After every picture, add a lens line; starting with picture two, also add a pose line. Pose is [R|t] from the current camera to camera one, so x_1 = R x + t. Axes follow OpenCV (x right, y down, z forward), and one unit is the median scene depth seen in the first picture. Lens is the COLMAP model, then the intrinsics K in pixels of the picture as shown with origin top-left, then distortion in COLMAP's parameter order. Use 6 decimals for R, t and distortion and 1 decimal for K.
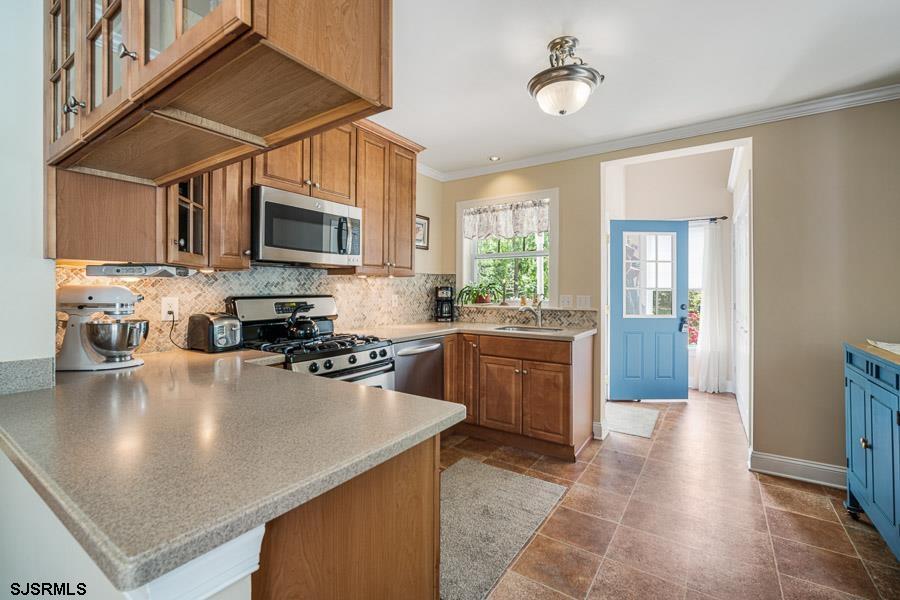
lens RADIAL K [[389.6, 0, 448.1], [0, 389.6, 292.2], [0, 0, 1]] dist [-0.010699, 0.003560]
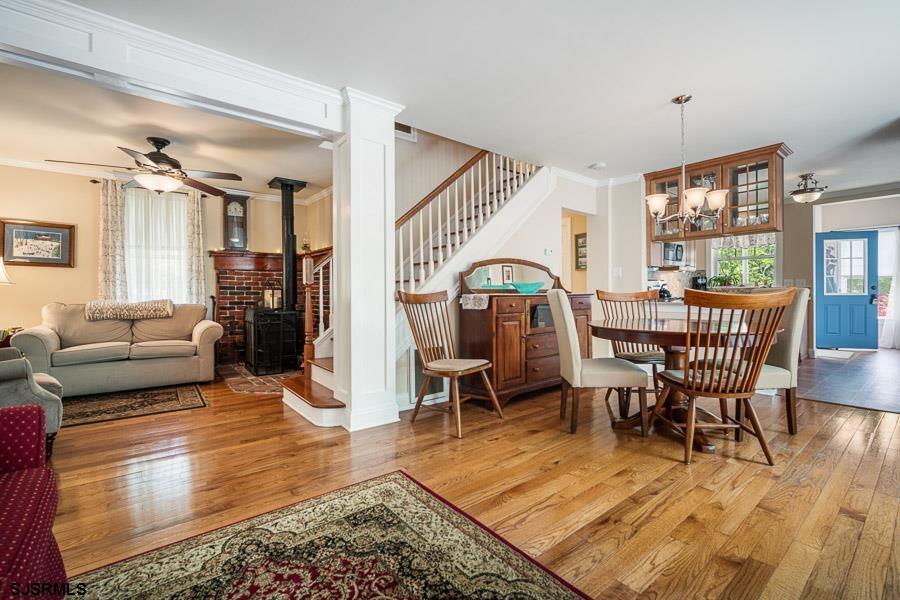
lens RADIAL K [[389.6, 0, 448.6], [0, 389.6, 292.8], [0, 0, 1]] dist [-0.010699, 0.003560]
pose [[0.954391, -0.007085, -0.298474, -0.775743], [0.006654, 0.999975, -0.002462, 0.073961], [0.298484, 0.000364, 0.954415, -1.377514]]
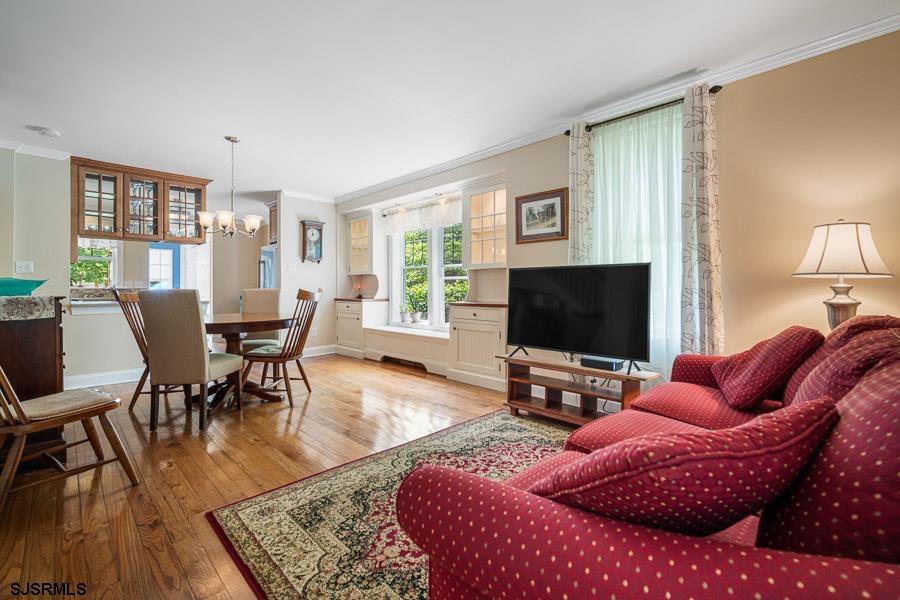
lens RADIAL K [[389.6, 0, 449.9], [0, 389.6, 294.2], [0, 0, 1]] dist [-0.010699, 0.003560]
pose [[0.191275, -0.017964, 0.981372, -1.559961], [0.011735, 0.999803, 0.016014, 0.068966], [-0.981466, 0.008454, 0.191449, -1.187756]]
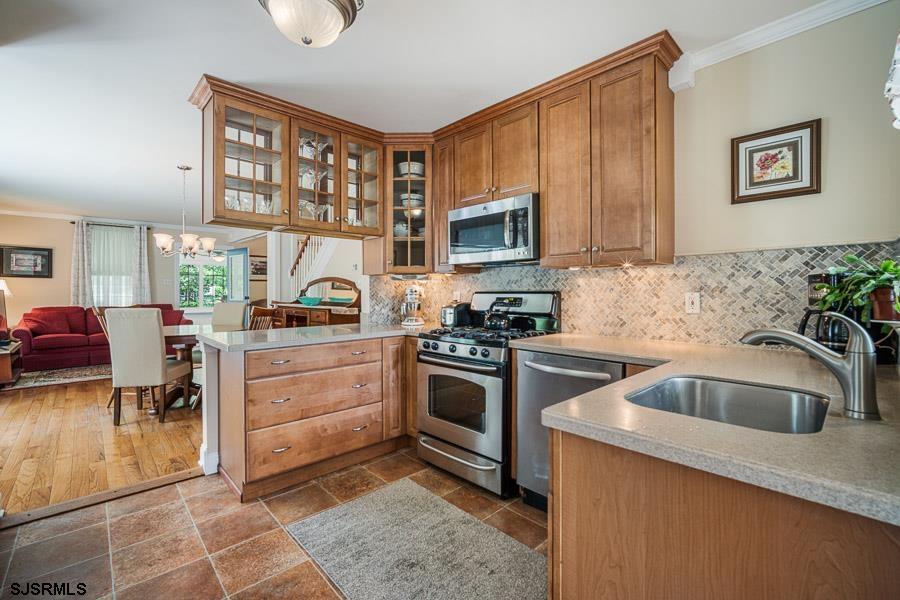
lens RADIAL K [[389.6, 0, 439.8], [0, 389.6, 288.5], [0, 0, 1]] dist [-0.010699, 0.003560]
pose [[-0.219008, -0.005558, -0.975707, 0.579304], [-0.006992, 0.999967, -0.004127, 0.005385], [0.975698, 0.005918, -0.219040, 0.836662]]
